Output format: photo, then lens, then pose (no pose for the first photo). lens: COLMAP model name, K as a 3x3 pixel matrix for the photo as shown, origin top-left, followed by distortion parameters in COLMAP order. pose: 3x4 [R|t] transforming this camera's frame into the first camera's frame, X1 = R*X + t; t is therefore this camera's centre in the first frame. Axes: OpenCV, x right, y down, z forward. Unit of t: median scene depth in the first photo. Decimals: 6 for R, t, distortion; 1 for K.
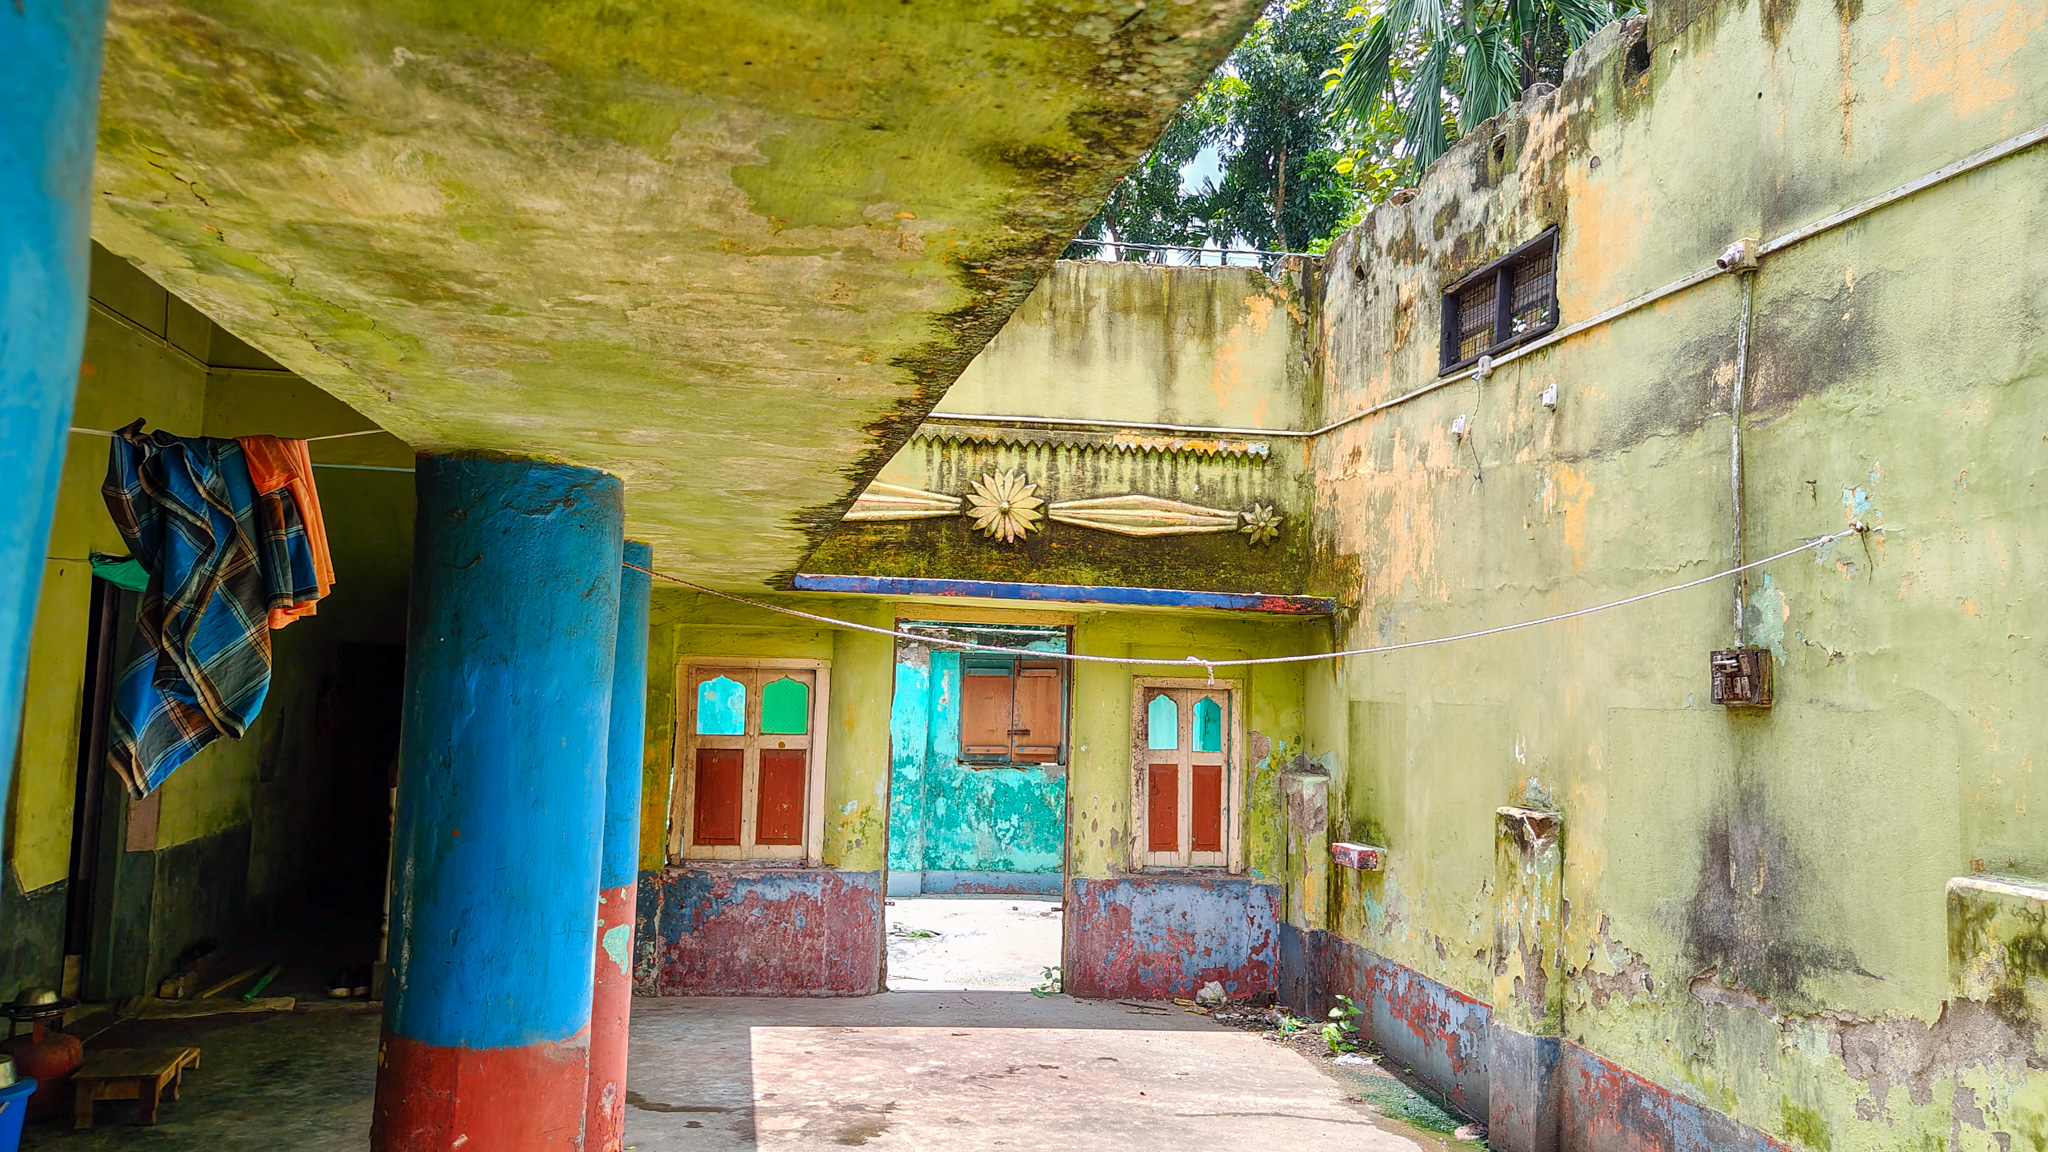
lens RADIAL K [[1467.6, 0, 1049.2], [0, 1467.6, 539.9], [0, 0, 1]] dist [0.019508, -0.020105]
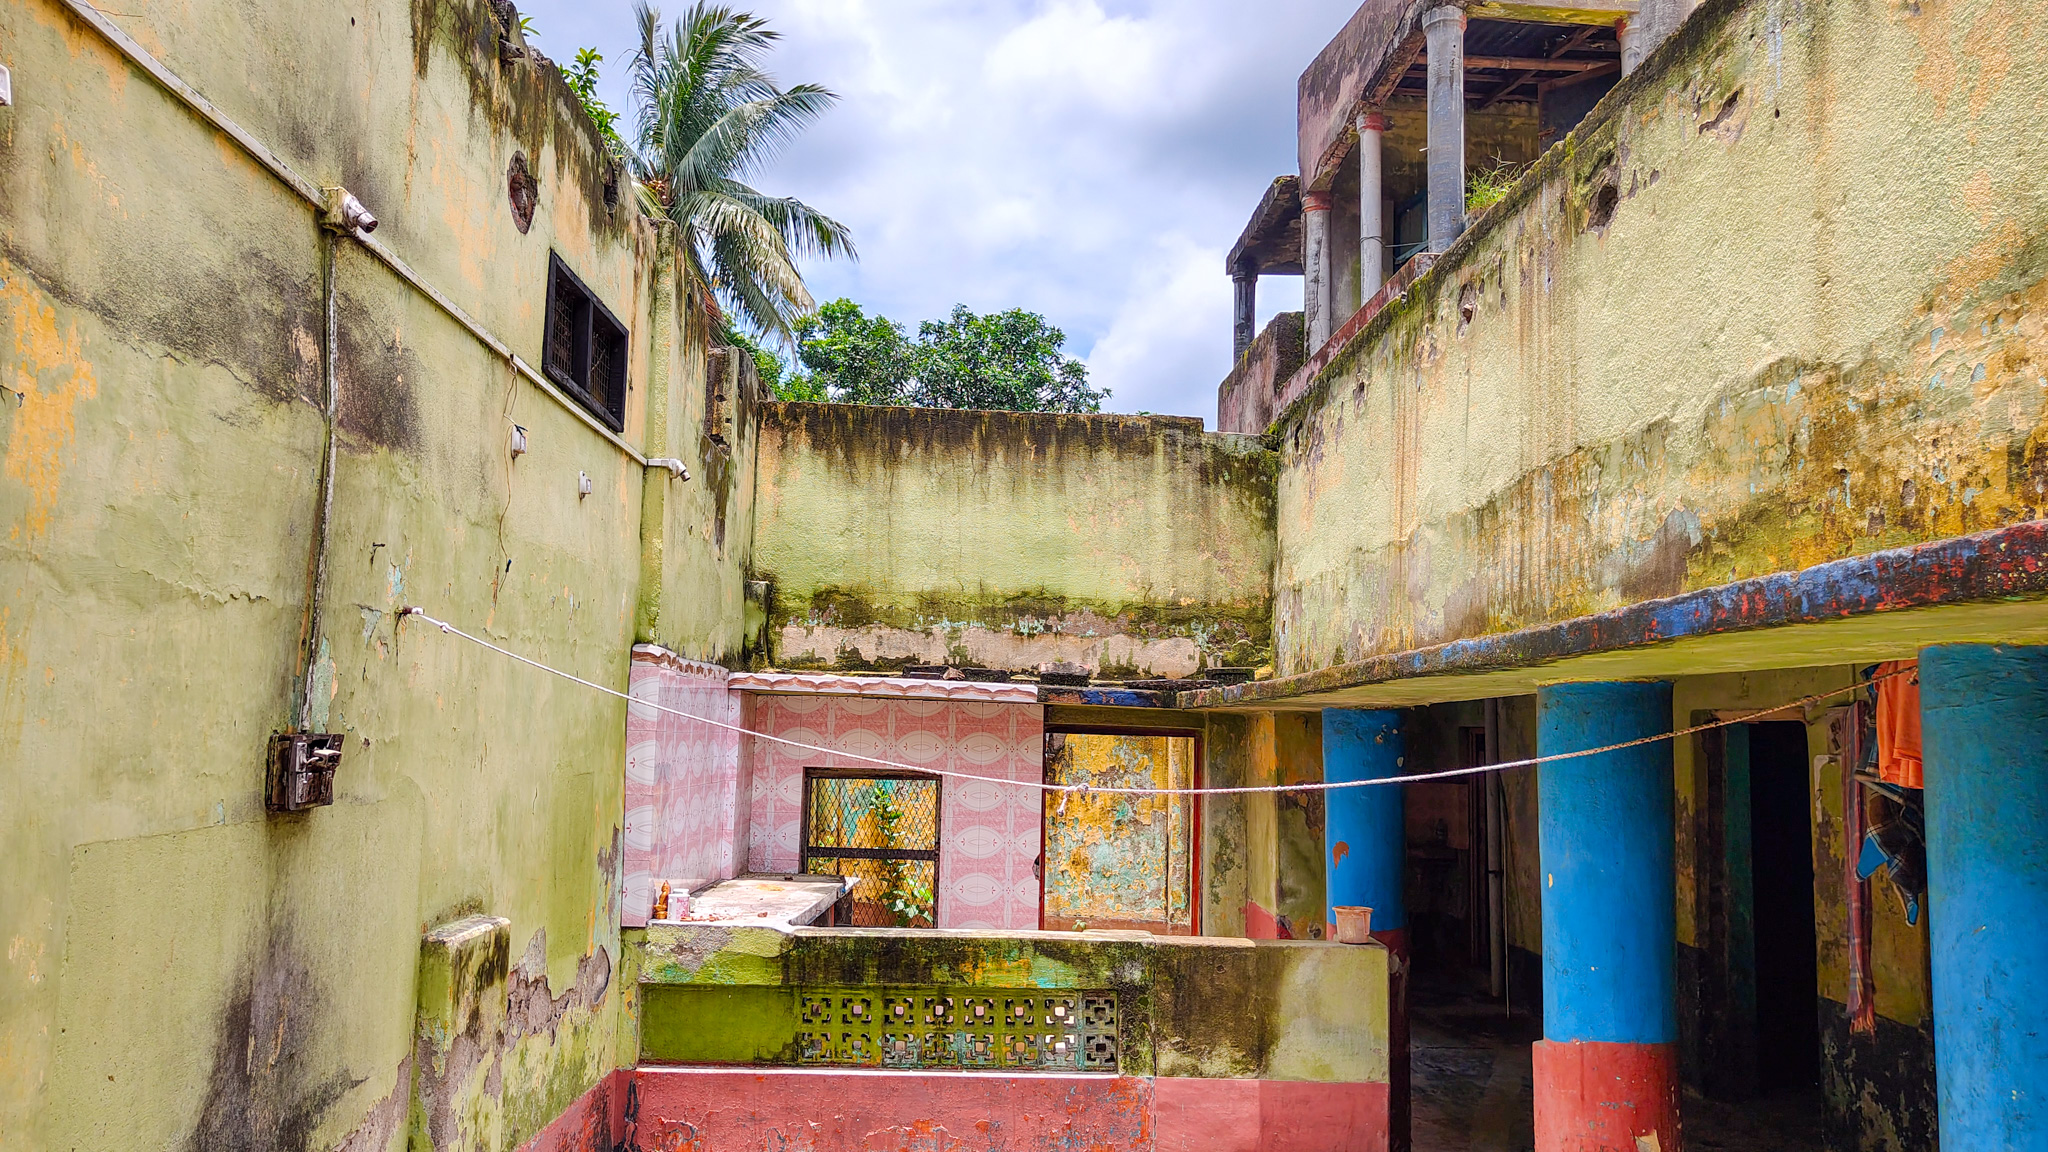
lens RADIAL K [[1467.6, 0, 1031.7], [0, 1467.6, 569.4], [0, 0, 1]] dist [0.019508, -0.020105]
pose [[-0.987389, -0.030779, 0.155293, -0.004781], [-0.062423, 0.977139, -0.203232, 0.118649], [-0.145488, -0.210363, -0.966737, 1.641862]]
